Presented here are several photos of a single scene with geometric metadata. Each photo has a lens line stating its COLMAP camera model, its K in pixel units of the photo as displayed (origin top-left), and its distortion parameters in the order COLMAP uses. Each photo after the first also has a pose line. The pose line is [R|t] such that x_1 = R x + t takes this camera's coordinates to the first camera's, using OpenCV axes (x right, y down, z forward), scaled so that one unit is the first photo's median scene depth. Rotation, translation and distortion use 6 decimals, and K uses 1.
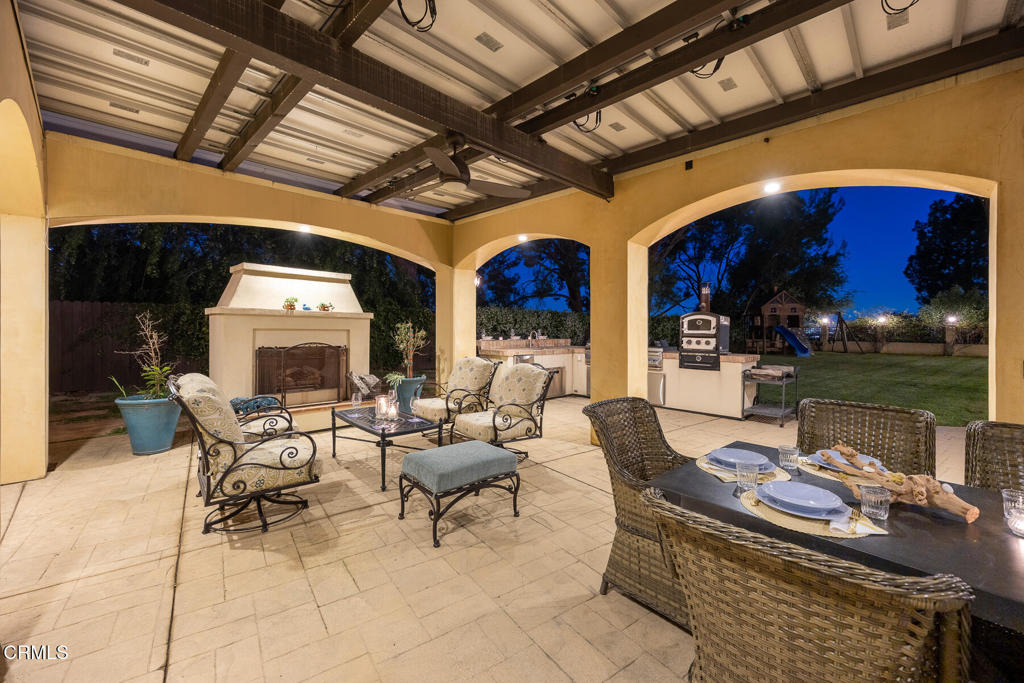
lens RADIAL K [[412.6, 0, 502.9], [0, 412.6, 331.0], [0, 0, 1]] dist [0.001579, -0.000663]
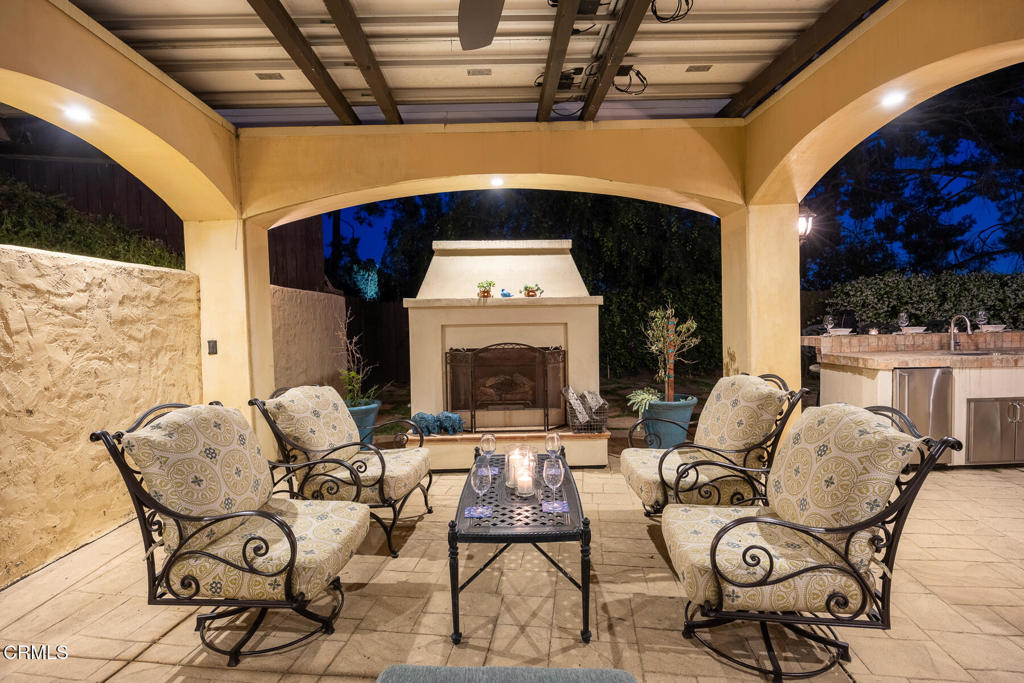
lens RADIAL K [[486.3, 0, 512.5], [0, 486.3, 338.4], [0, 0, 1]] dist [-0.014975, -0.000161]
pose [[0.738092, -0.000572, -0.674700, 0.096921], [0.024985, 0.999337, 0.026485, -0.001026], [0.674237, -0.036406, 0.737617, 0.371010]]
